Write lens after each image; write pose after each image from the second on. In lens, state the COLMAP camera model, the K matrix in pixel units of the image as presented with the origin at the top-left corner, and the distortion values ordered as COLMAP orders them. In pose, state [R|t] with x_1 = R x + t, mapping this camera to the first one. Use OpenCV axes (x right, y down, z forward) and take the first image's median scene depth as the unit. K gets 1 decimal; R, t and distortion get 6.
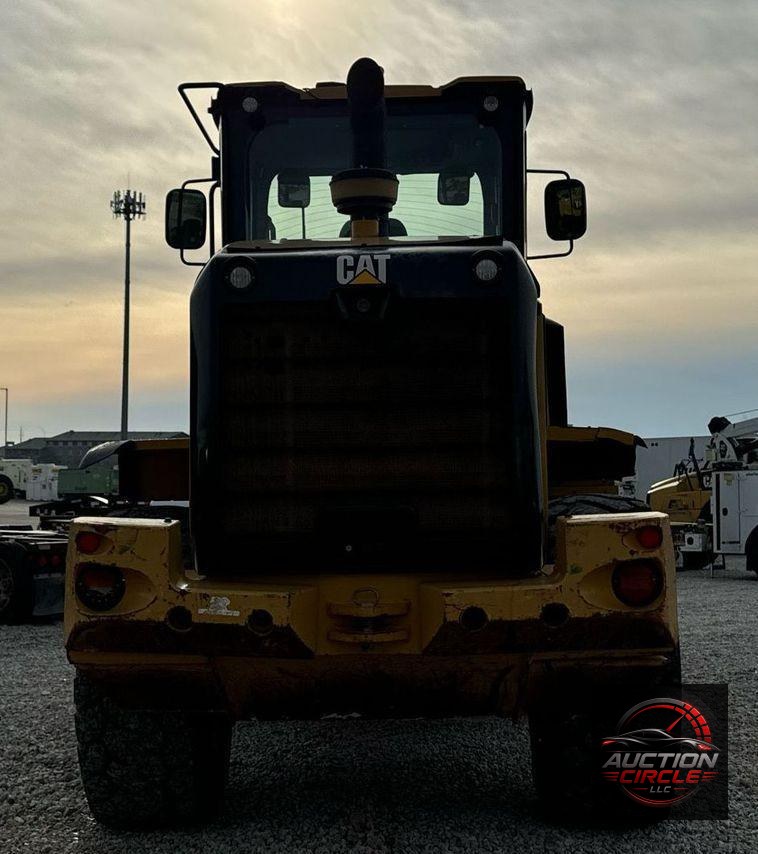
lens RADIAL K [[1429.2, 0, 379.0], [0, 1429.2, 434.4], [0, 0, 1]] dist [0.152767, 0.000000]
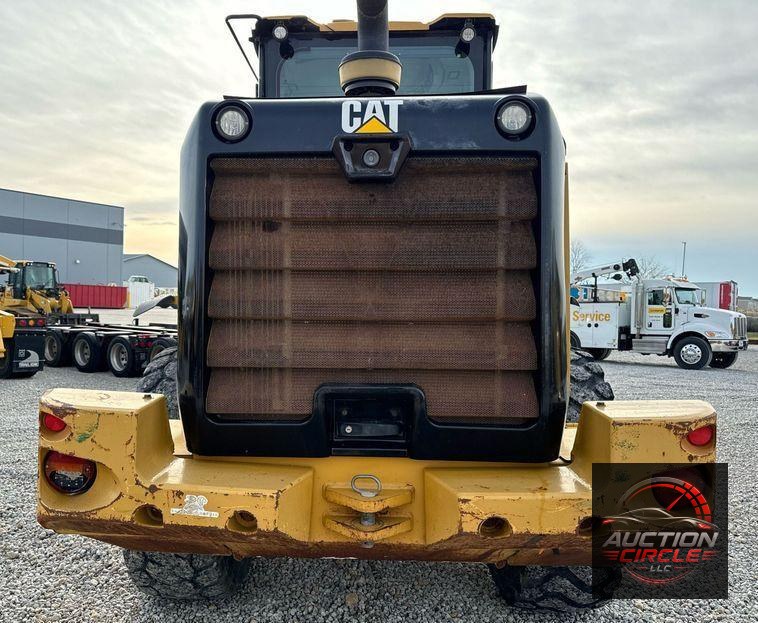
lens RADIAL K [[640.0, 0, 355.2], [0, 640.0, 322.1], [0, 0, 1]] dist [0.061222, -0.011294]
pose [[0.999639, 0.022643, -0.014458, -0.012587], [-0.021649, 0.997614, 0.065562, -0.015466], [0.015908, -0.065226, 0.997744, 0.599261]]
